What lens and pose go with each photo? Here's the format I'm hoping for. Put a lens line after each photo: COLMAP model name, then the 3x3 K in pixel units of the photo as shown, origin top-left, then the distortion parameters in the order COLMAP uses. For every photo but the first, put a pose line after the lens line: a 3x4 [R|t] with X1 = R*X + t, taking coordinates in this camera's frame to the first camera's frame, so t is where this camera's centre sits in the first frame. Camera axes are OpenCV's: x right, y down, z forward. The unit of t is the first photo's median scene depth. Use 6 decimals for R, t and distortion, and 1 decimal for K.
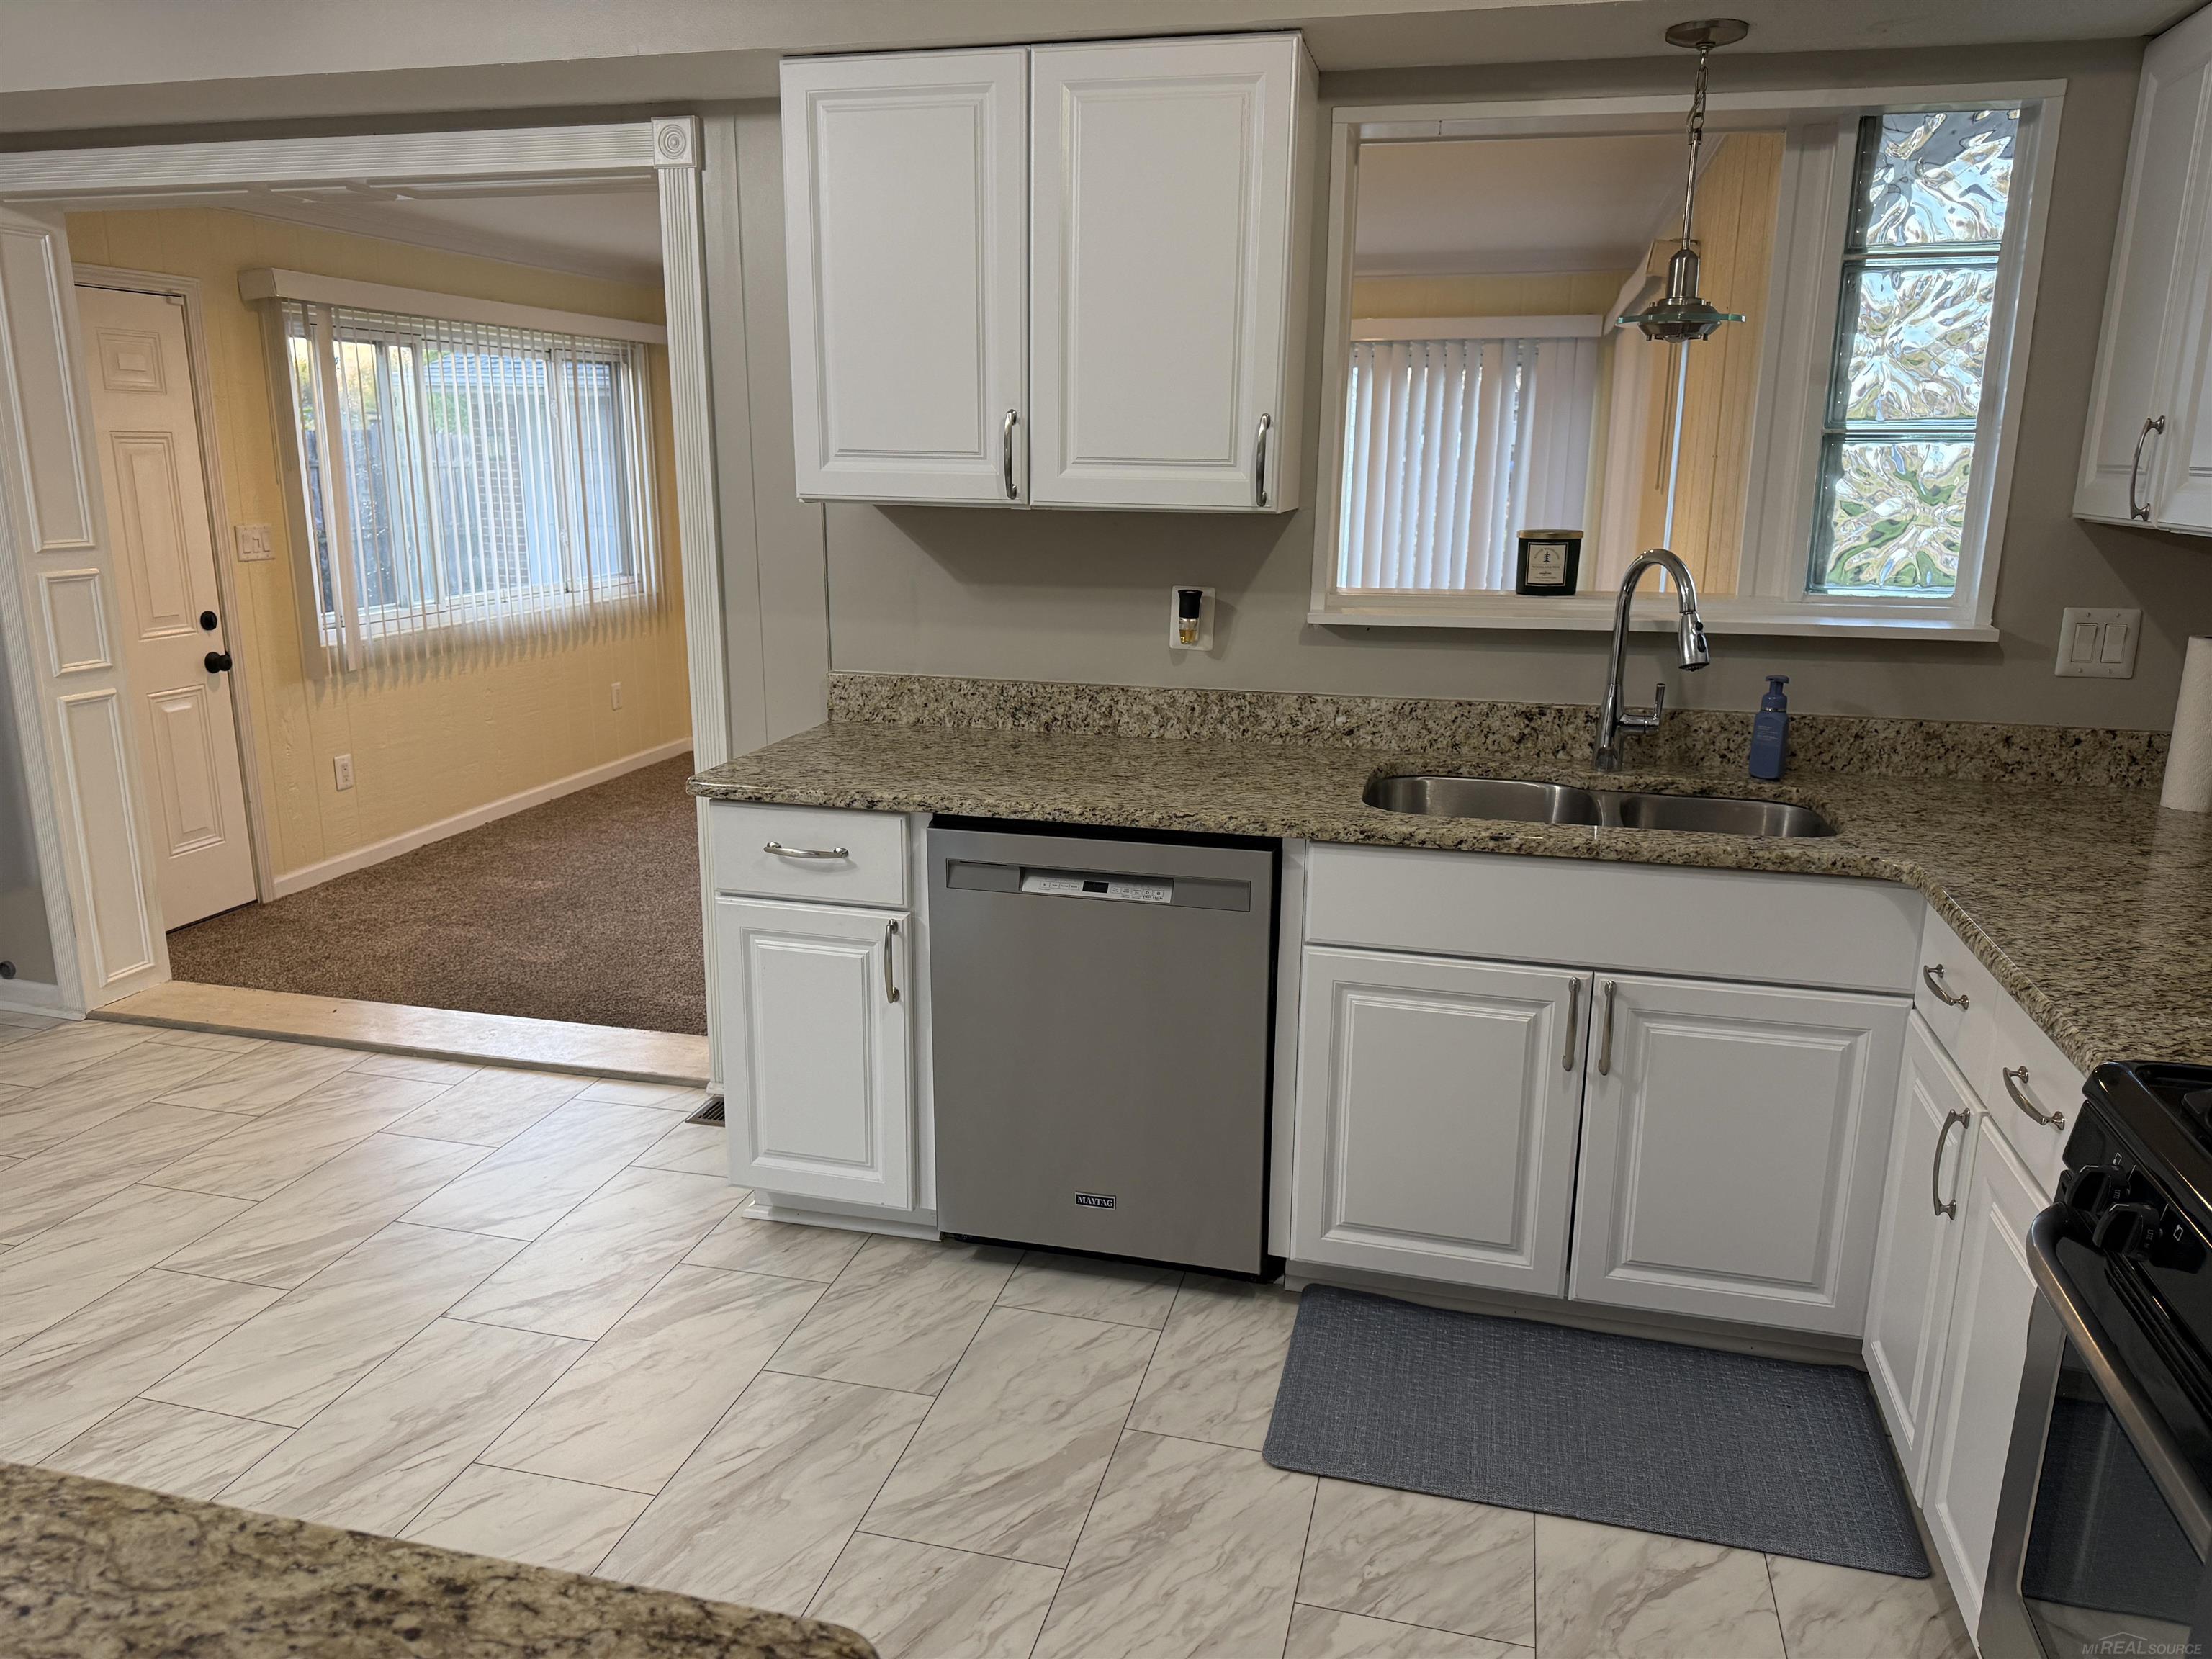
lens RADIAL K [[1545.0, 0, 1100.3], [0, 1545.0, 846.5], [0, 0, 1]] dist [0.085423, -0.154668]
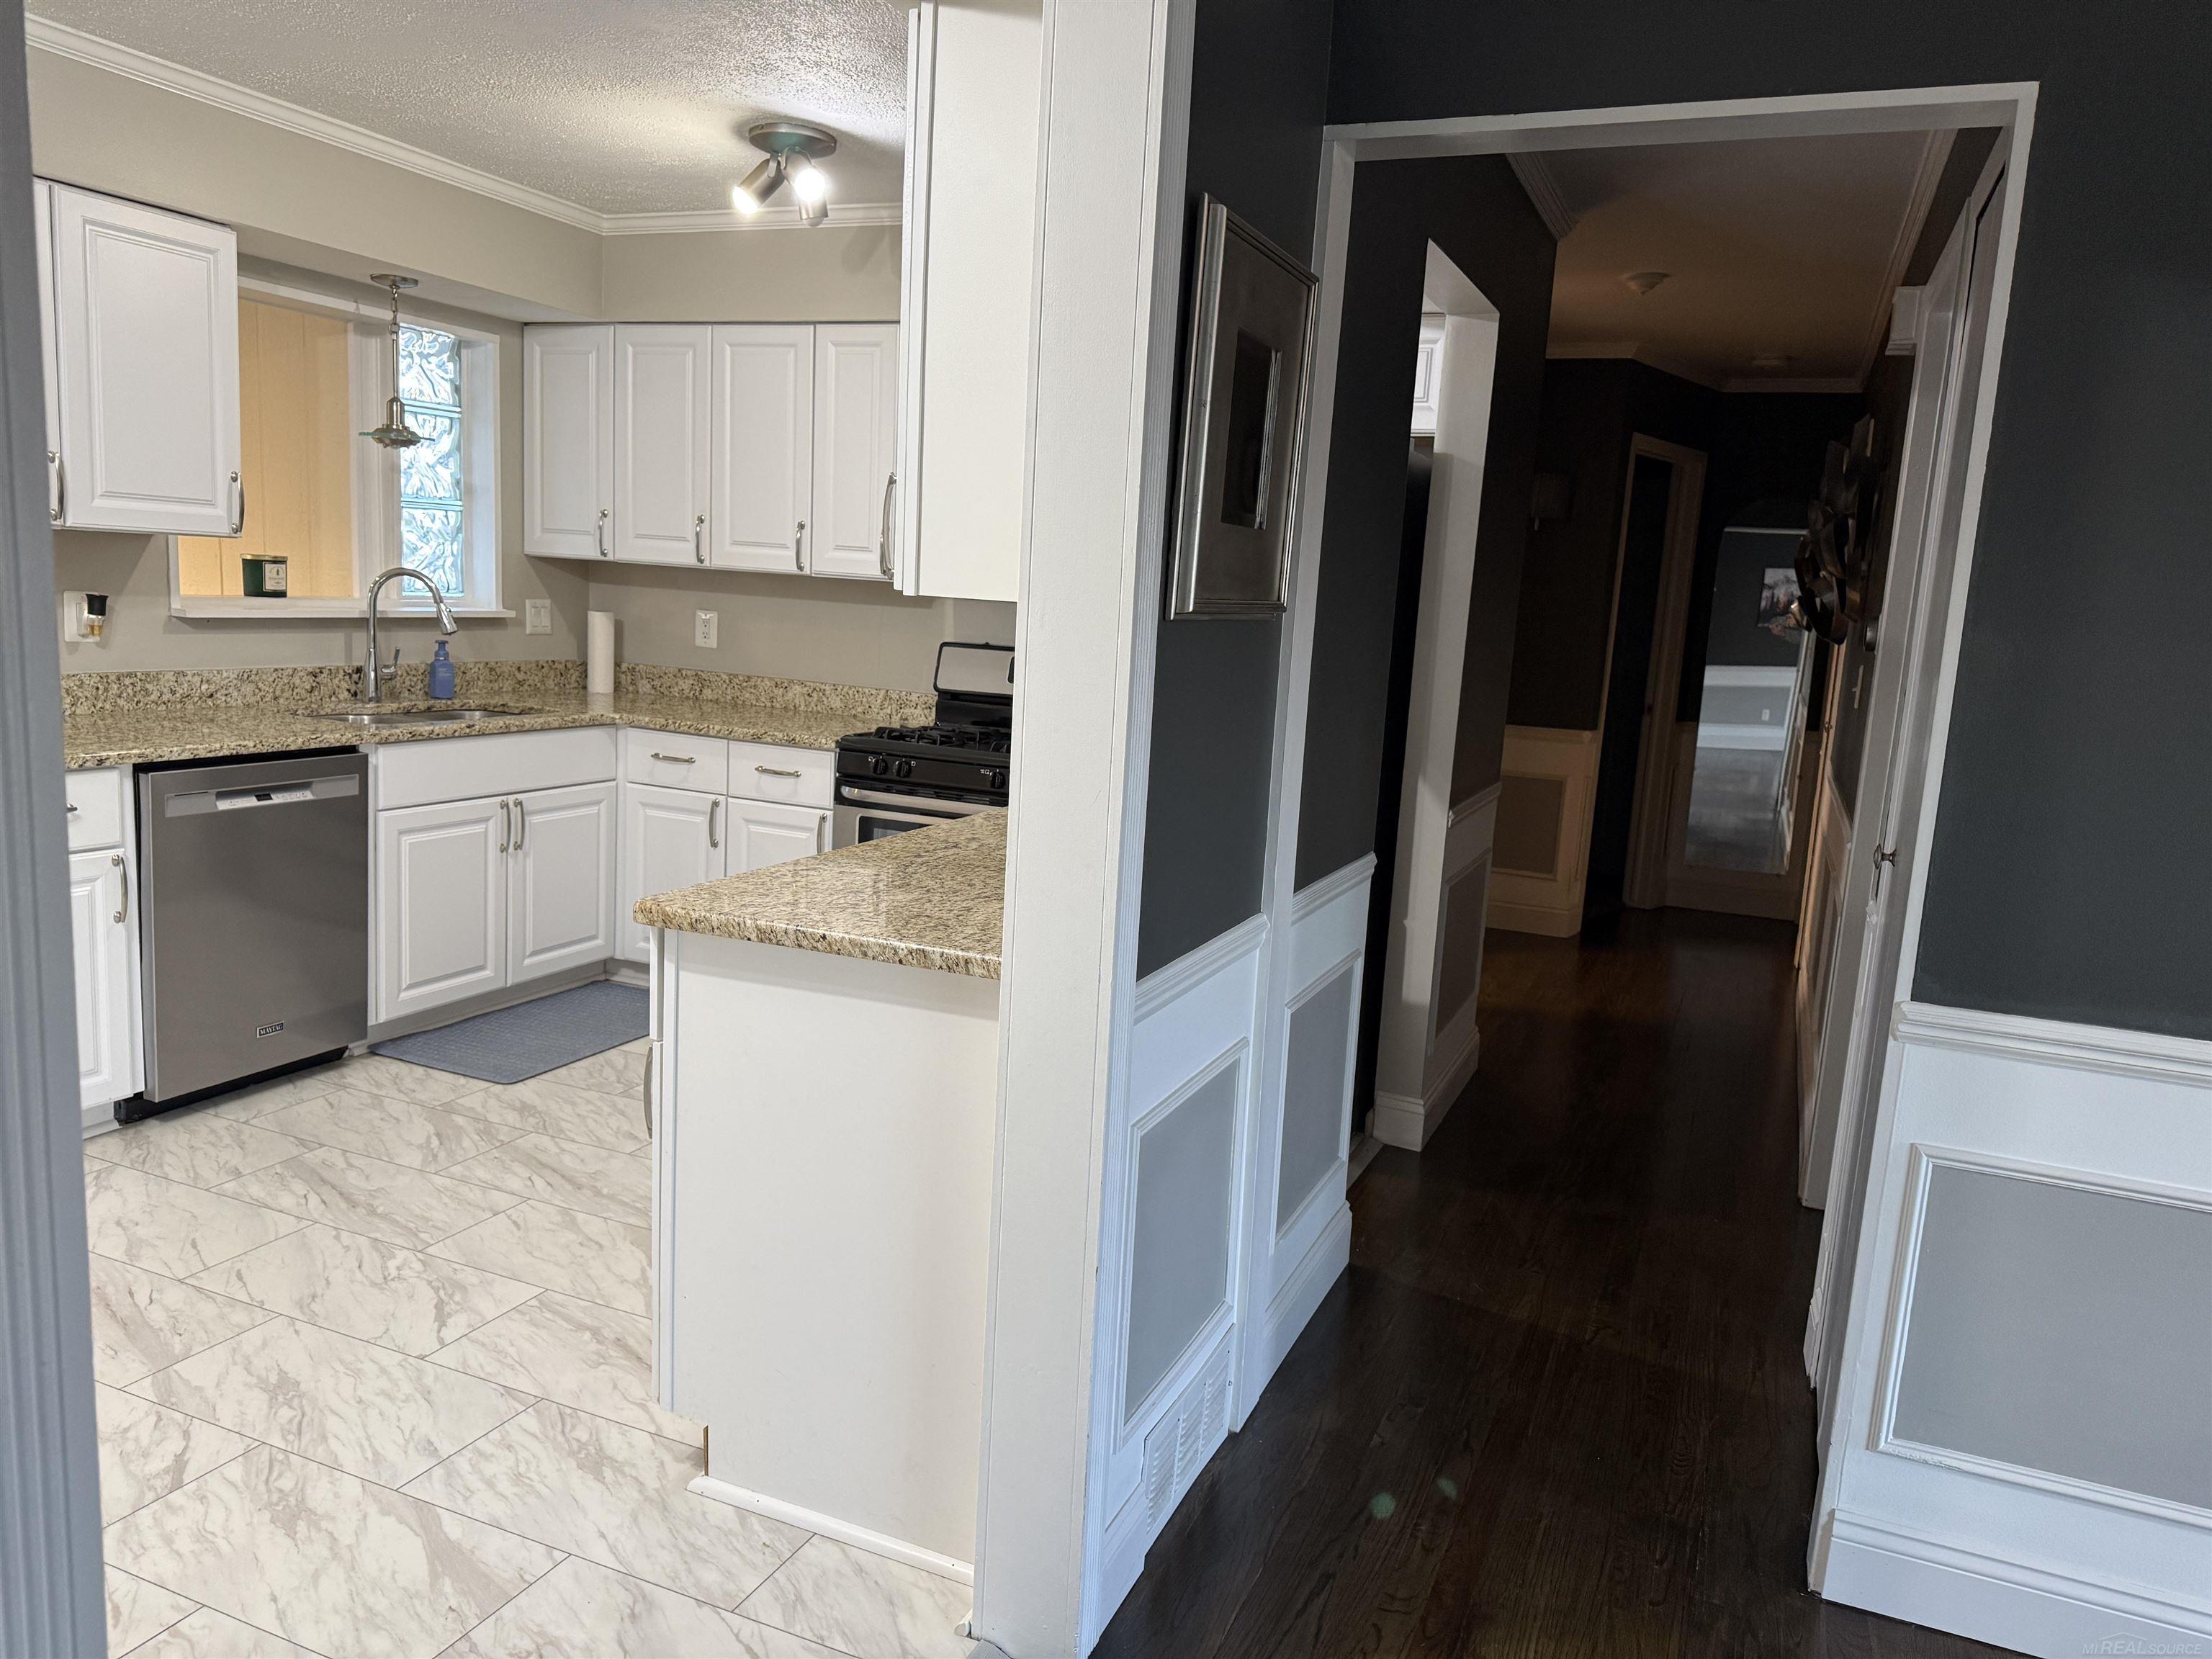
lens RADIAL K [[1557.8, 0, 1100.0], [0, 1557.8, 837.9], [0, 0, 1]] dist [0.057968, -0.075486]
pose [[0.153036, -0.159726, 0.975227, -1.233109], [0.184755, 0.974076, 0.130545, 0.014809], [-0.970796, 0.160200, 0.178579, -0.004335]]
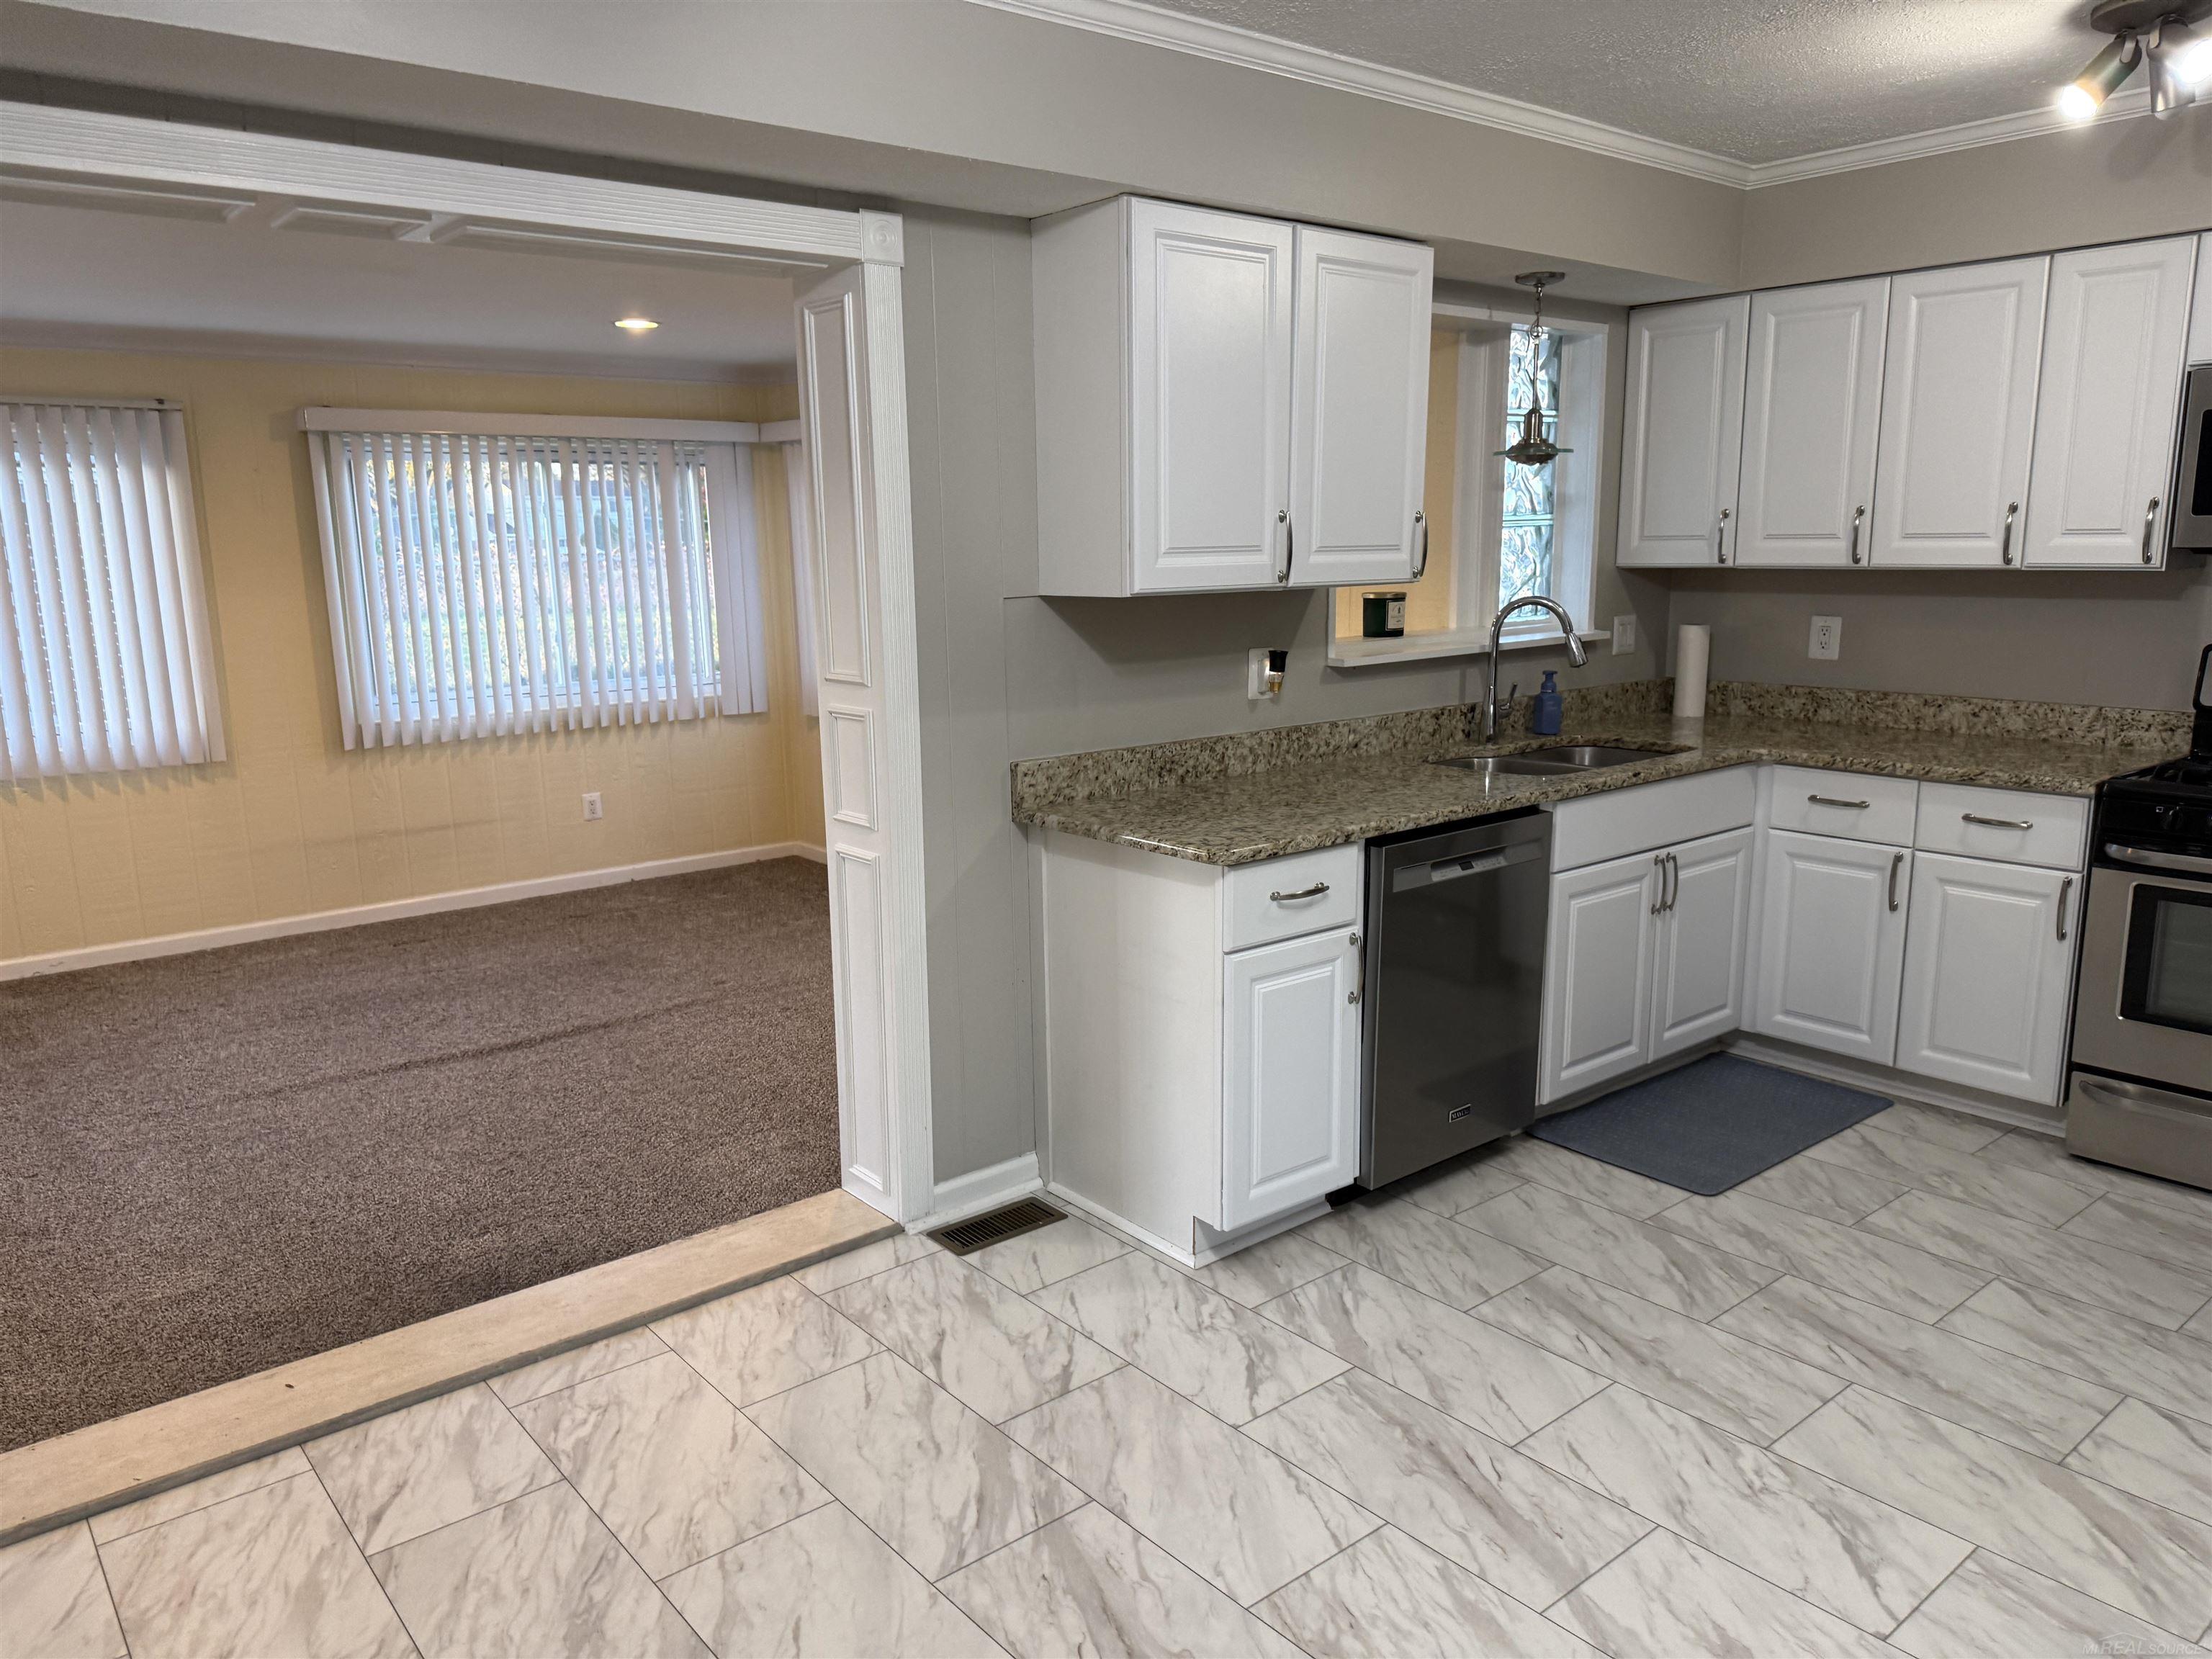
lens RADIAL K [[1557.8, 0, 1100.0], [0, 1557.8, 837.9], [0, 0, 1]] dist [0.057968, -0.075486]
pose [[0.587165, -0.171655, 0.791057, -1.159097], [0.219979, 0.974316, 0.048141, -0.121549], [-0.779003, 0.145749, 0.609845, 0.404601]]
